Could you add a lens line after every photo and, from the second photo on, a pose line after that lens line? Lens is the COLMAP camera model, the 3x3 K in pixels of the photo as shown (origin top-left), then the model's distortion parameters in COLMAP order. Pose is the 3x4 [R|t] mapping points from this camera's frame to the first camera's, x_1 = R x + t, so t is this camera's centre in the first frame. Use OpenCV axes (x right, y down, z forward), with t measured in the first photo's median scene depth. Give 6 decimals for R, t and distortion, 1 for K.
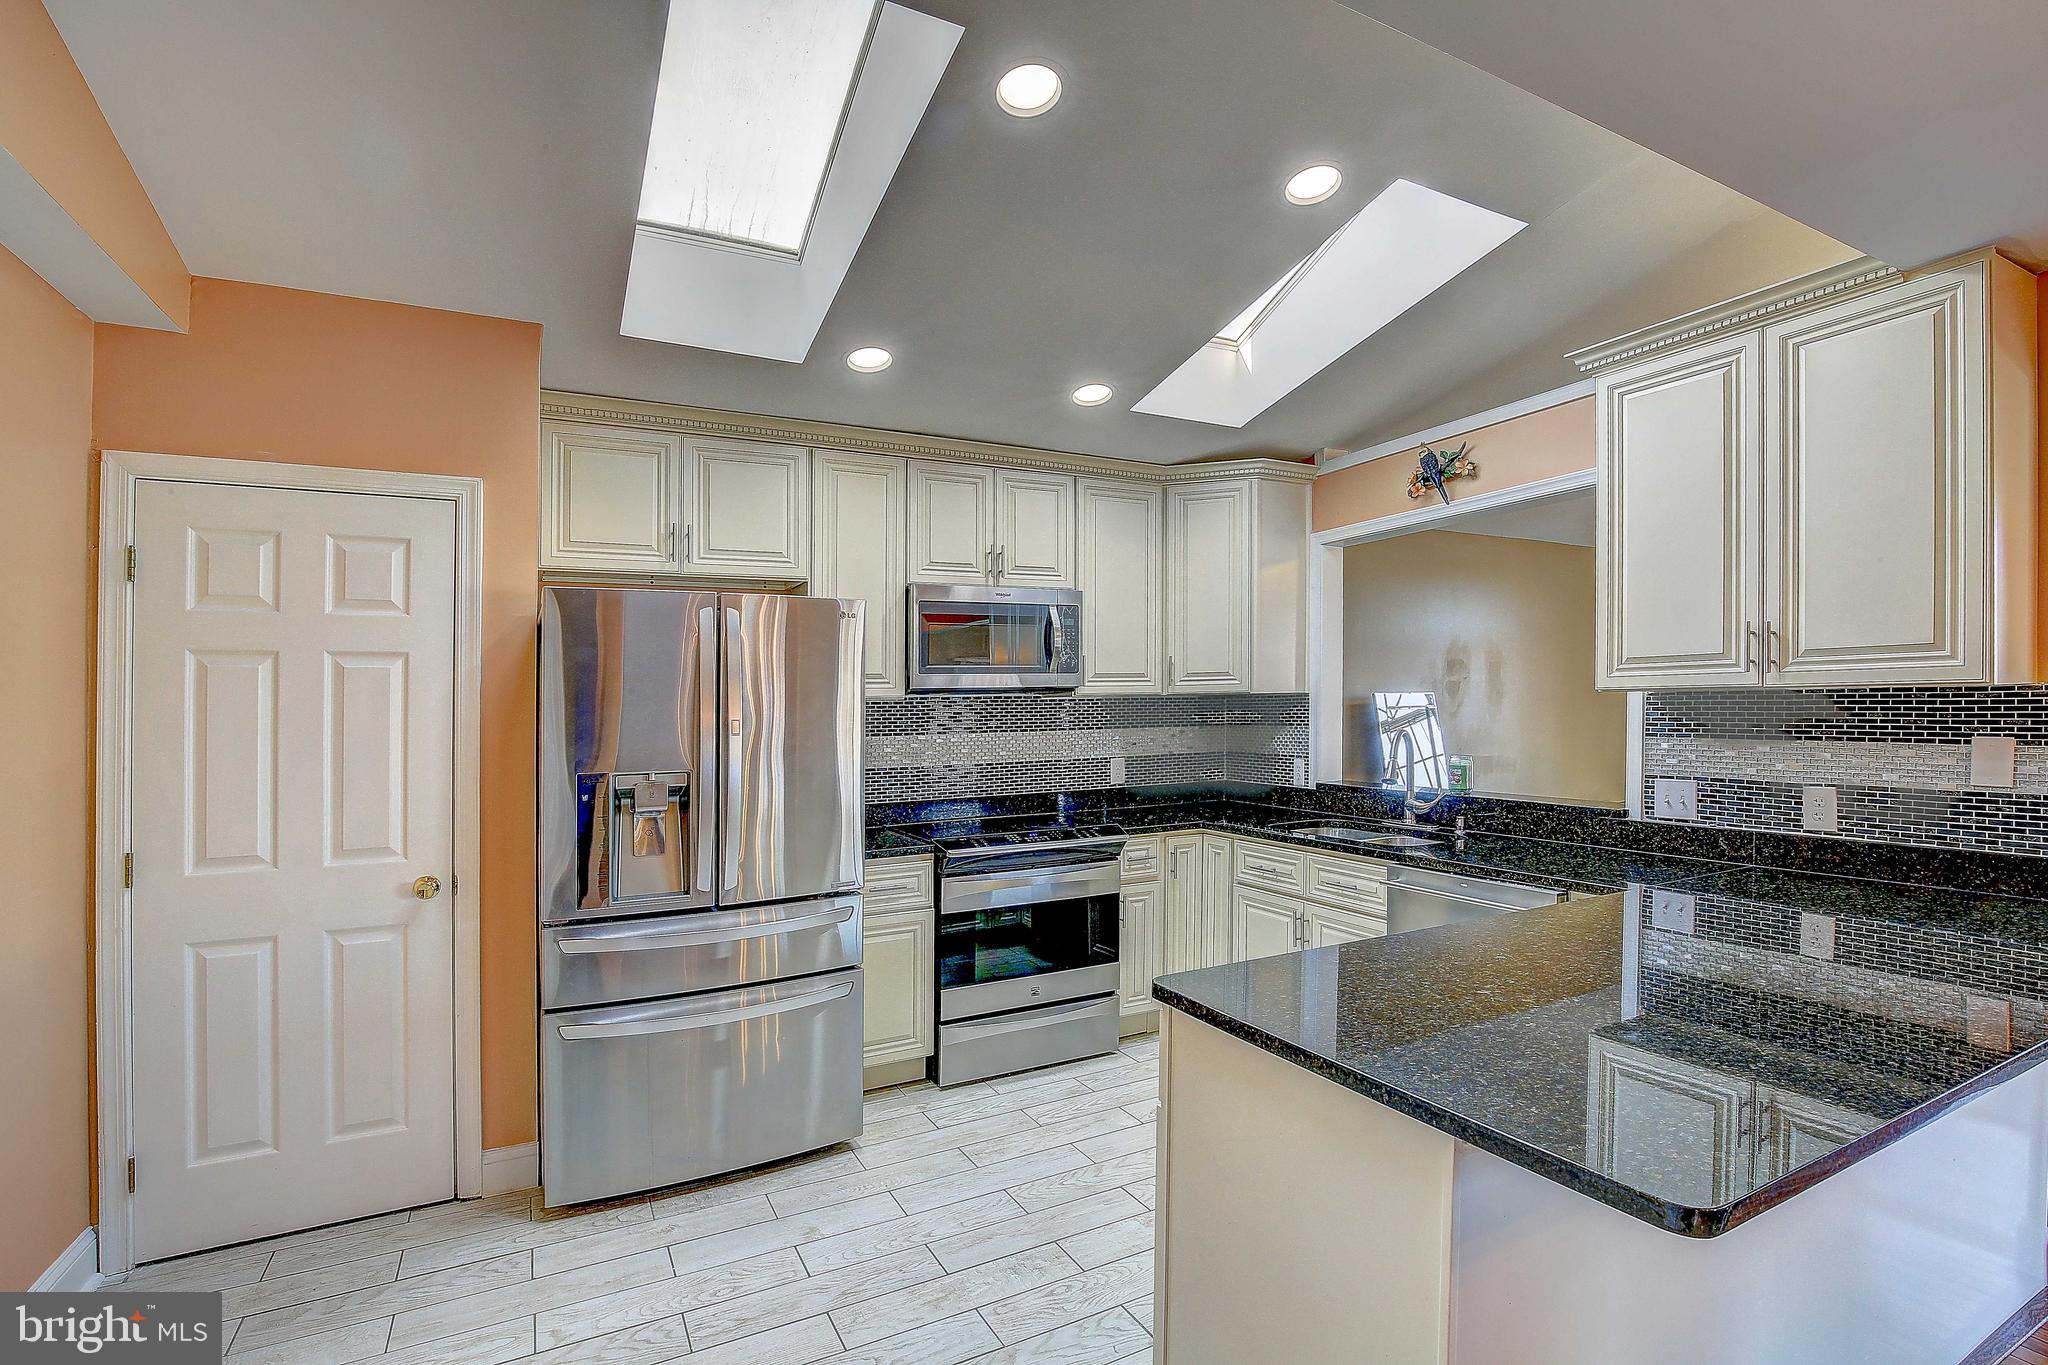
lens RADIAL K [[945.0, 0, 1032.4], [0, 945.0, 690.8], [0, 0, 1]] dist [-0.029023, 0.000090]
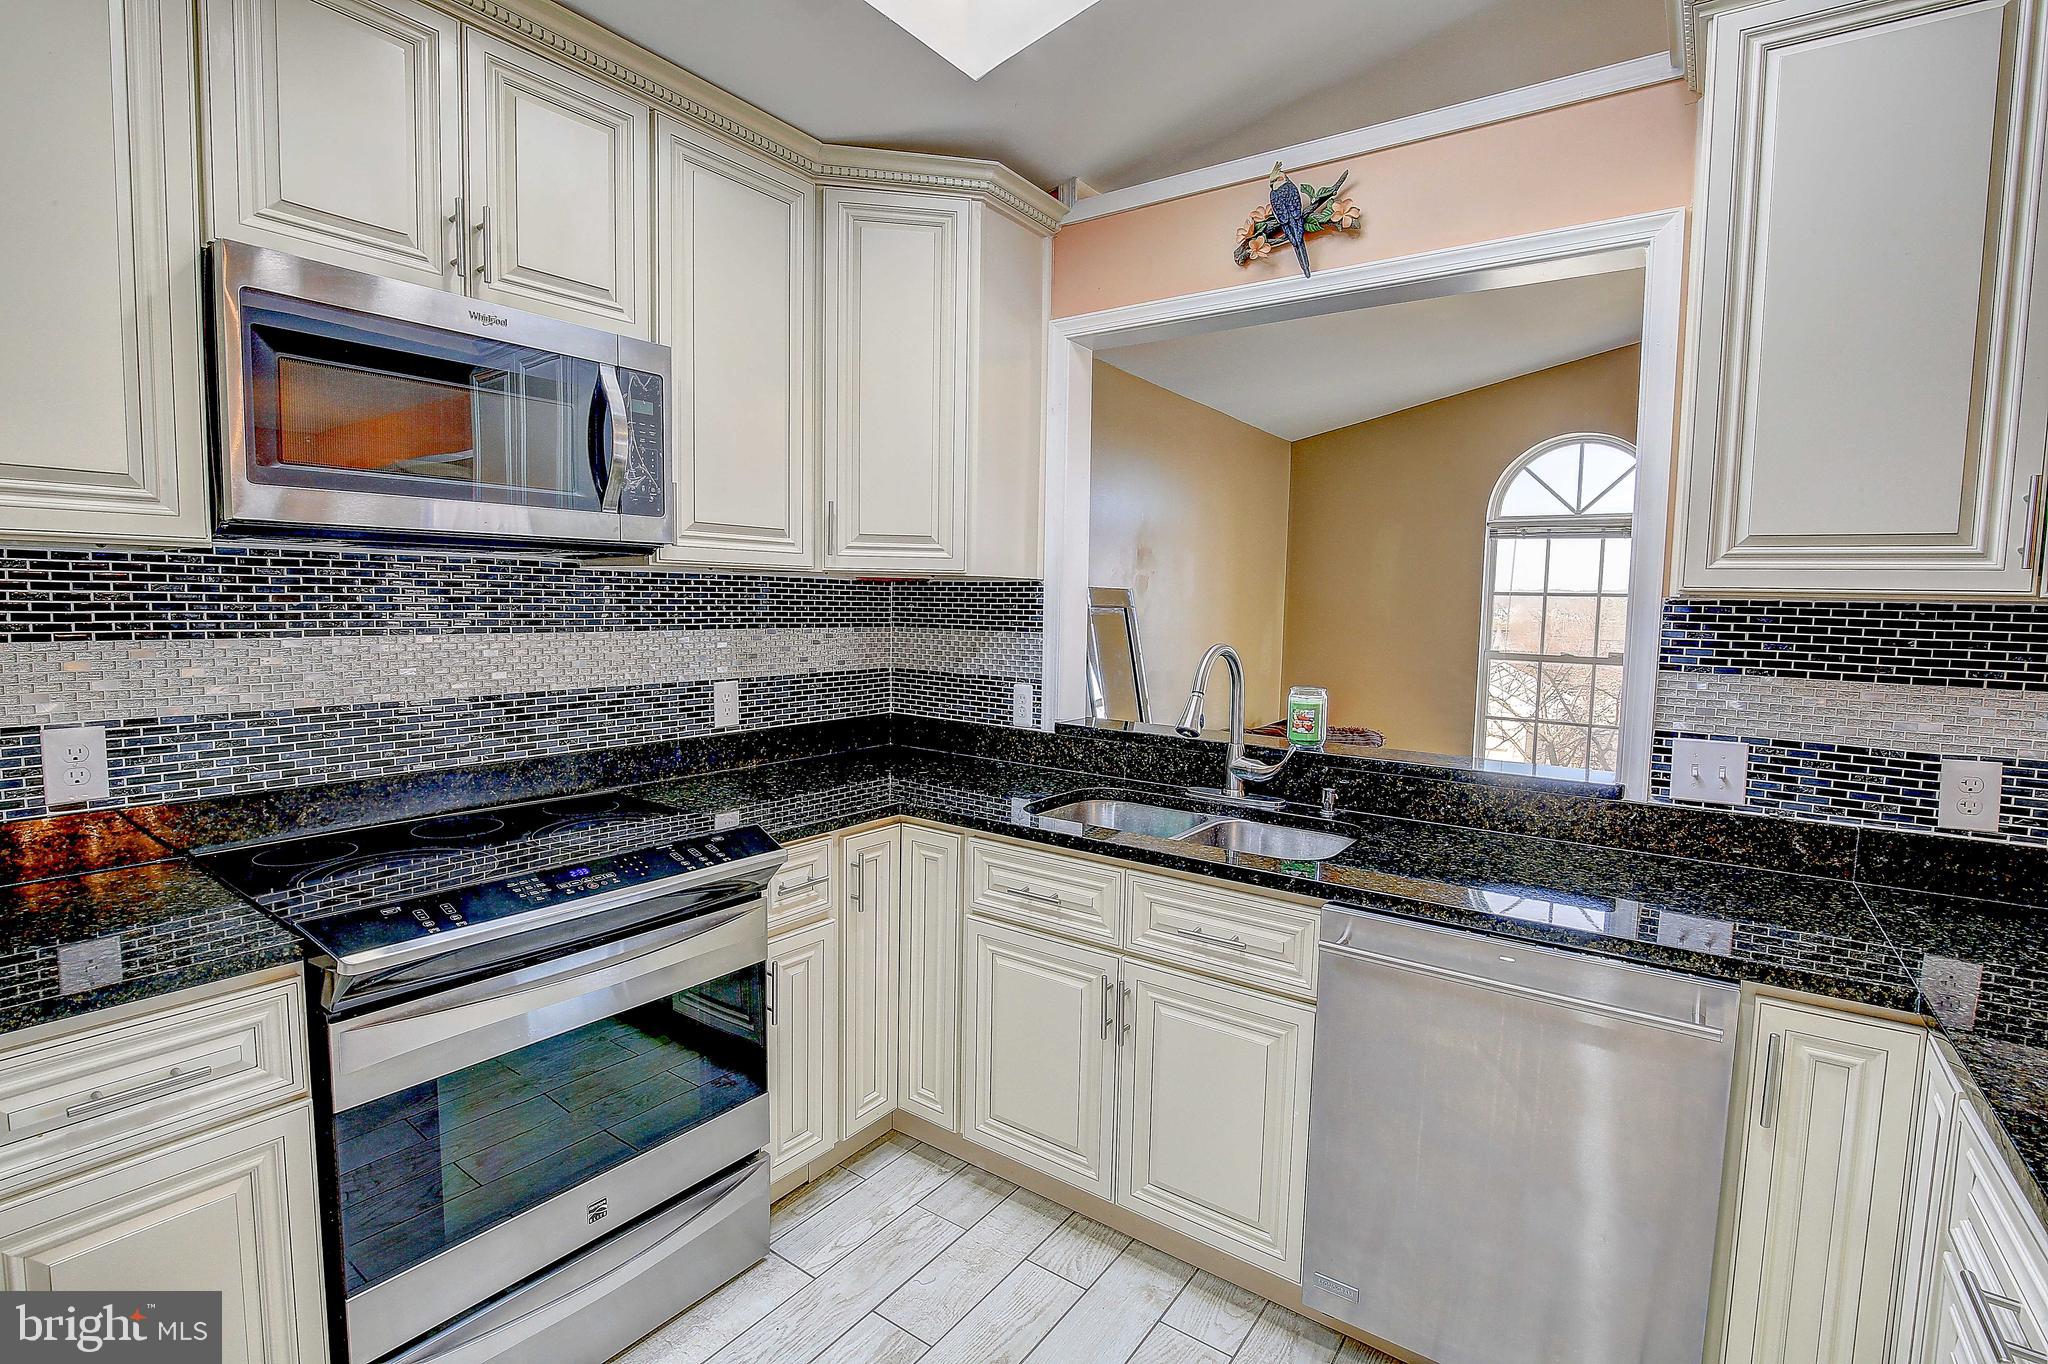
lens RADIAL K [[944.0, 0, 1000.4], [0, 944.0, 736.6], [0, 0, 1]] dist [-0.030225, 0.000540]
pose [[0.899055, -0.026882, 0.437009, -0.011237], [-0.042321, 0.988104, 0.147850, 0.015705], [-0.435785, -0.151420, 0.887222, 0.496230]]
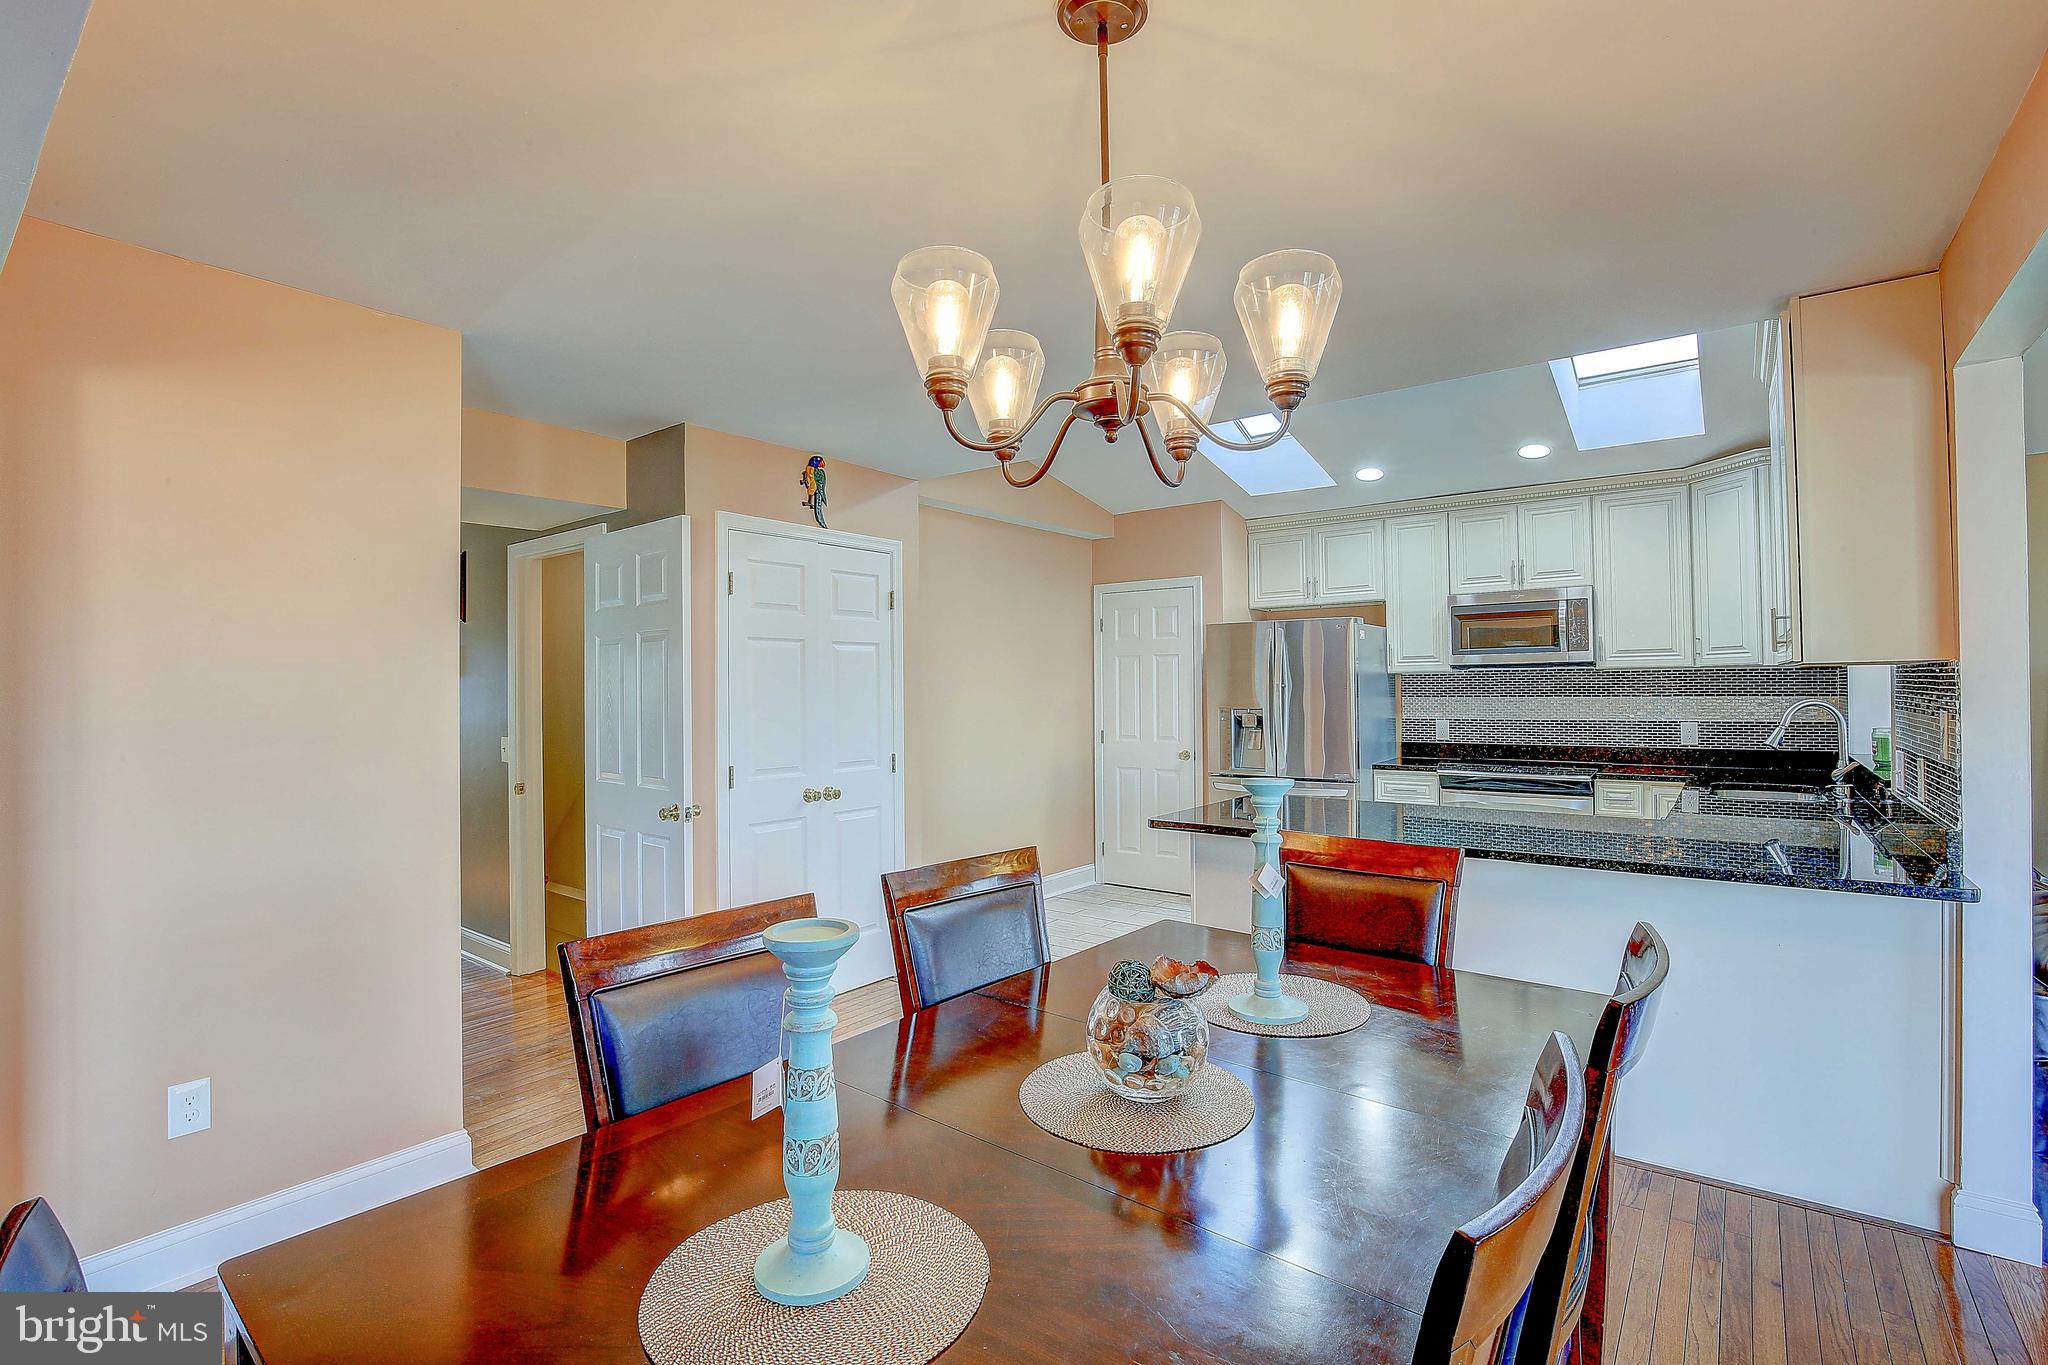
lens RADIAL K [[943.7, 0, 1036.1], [0, 943.7, 681.9], [0, 0, 1]] dist [-0.025561, 0.001274]
pose [[0.420089, 0.006335, -0.907461, 0.940840], [0.016707, 0.999752, 0.014714, -0.008865], [0.907329, -0.021342, 0.419879, -0.227640]]
